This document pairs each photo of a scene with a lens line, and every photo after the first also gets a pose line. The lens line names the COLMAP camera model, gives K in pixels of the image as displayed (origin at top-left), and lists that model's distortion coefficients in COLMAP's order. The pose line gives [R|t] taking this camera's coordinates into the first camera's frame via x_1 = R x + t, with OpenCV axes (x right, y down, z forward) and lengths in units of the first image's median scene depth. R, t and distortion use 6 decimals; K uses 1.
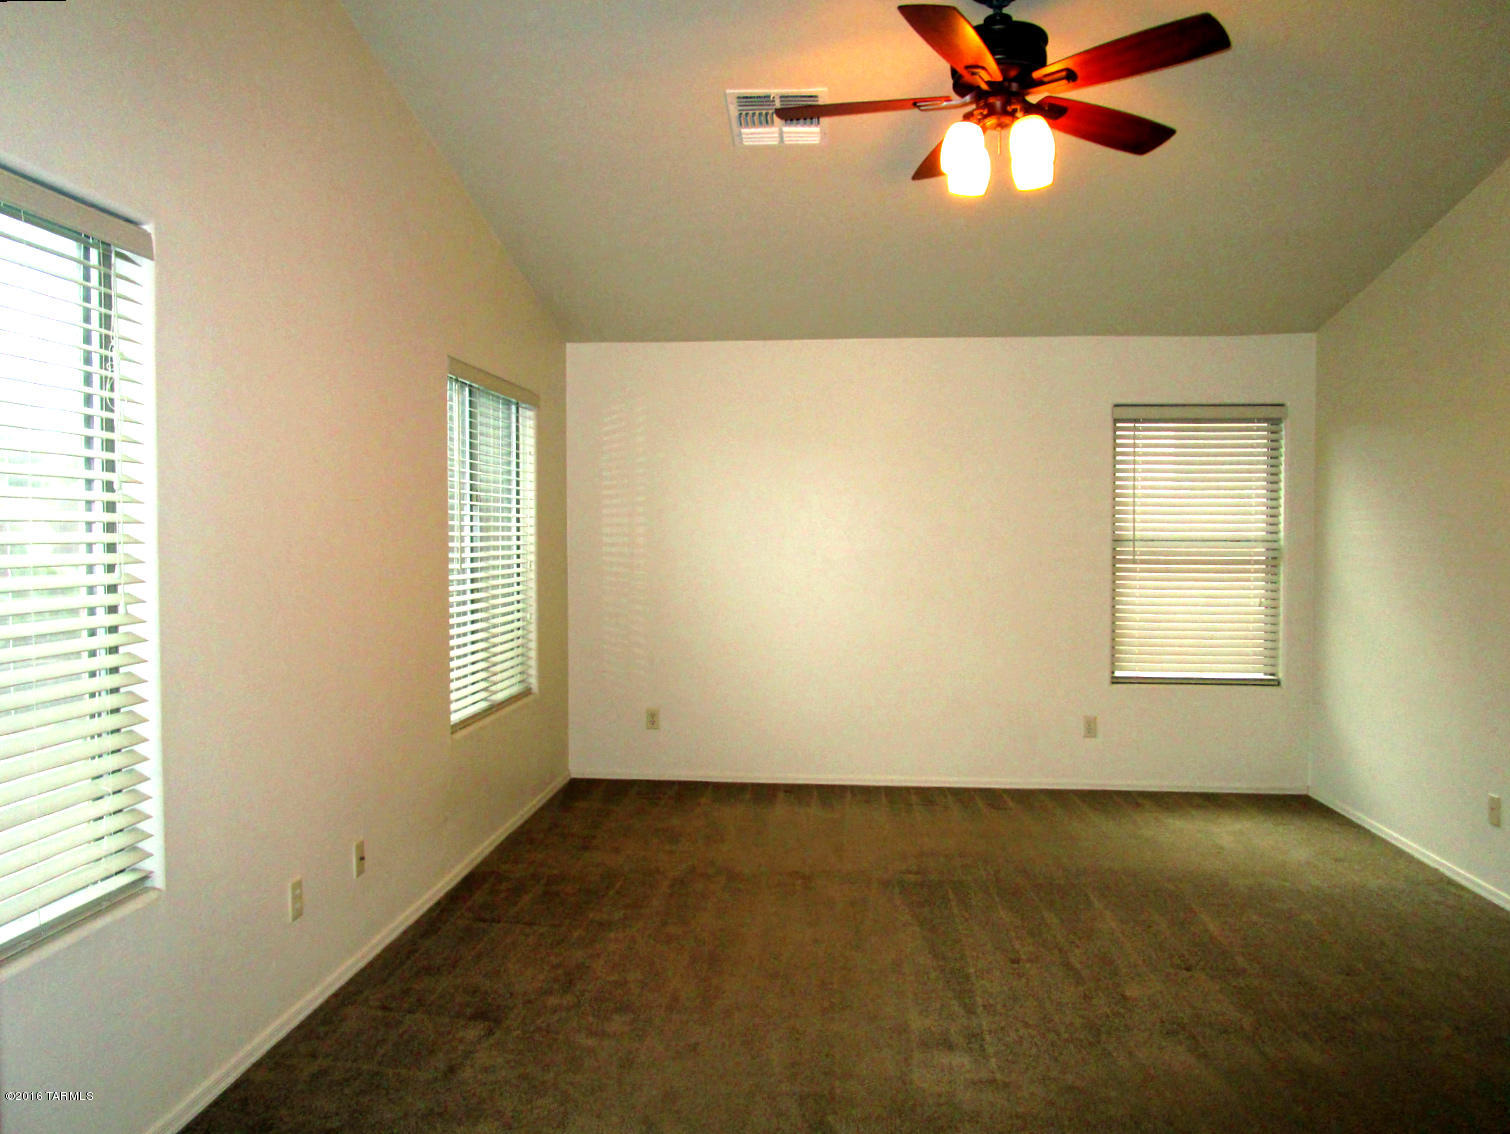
lens RADIAL K [[1090.7, 0, 755.0], [0, 1090.7, 567.0], [0, 0, 1]] dist [-0.019376, 0.004685]
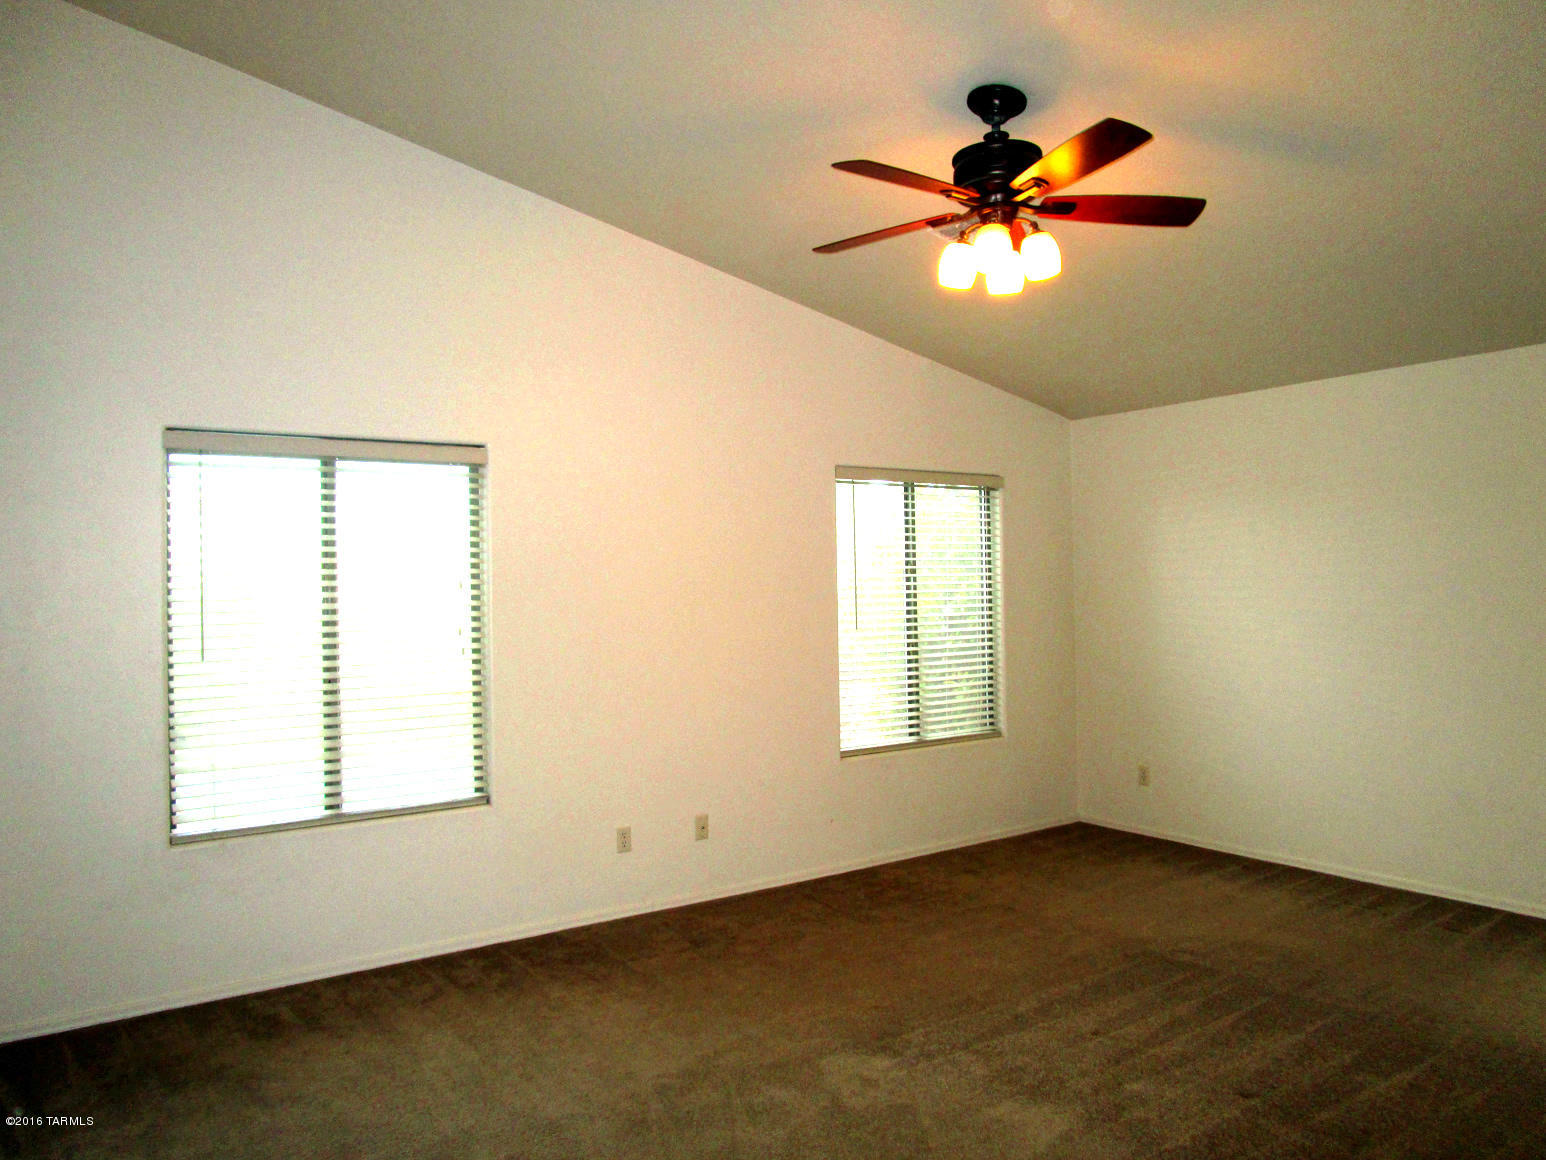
lens RADIAL K [[1116.7, 0, 773.0], [0, 1116.7, 580.0], [0, 0, 1]] dist [-0.019376, 0.004685]
pose [[0.649422, -0.008338, -0.760382, 0.758395], [-0.005138, 0.999869, -0.015352, -0.037809], [0.760411, 0.013877, 0.649294, 0.085669]]
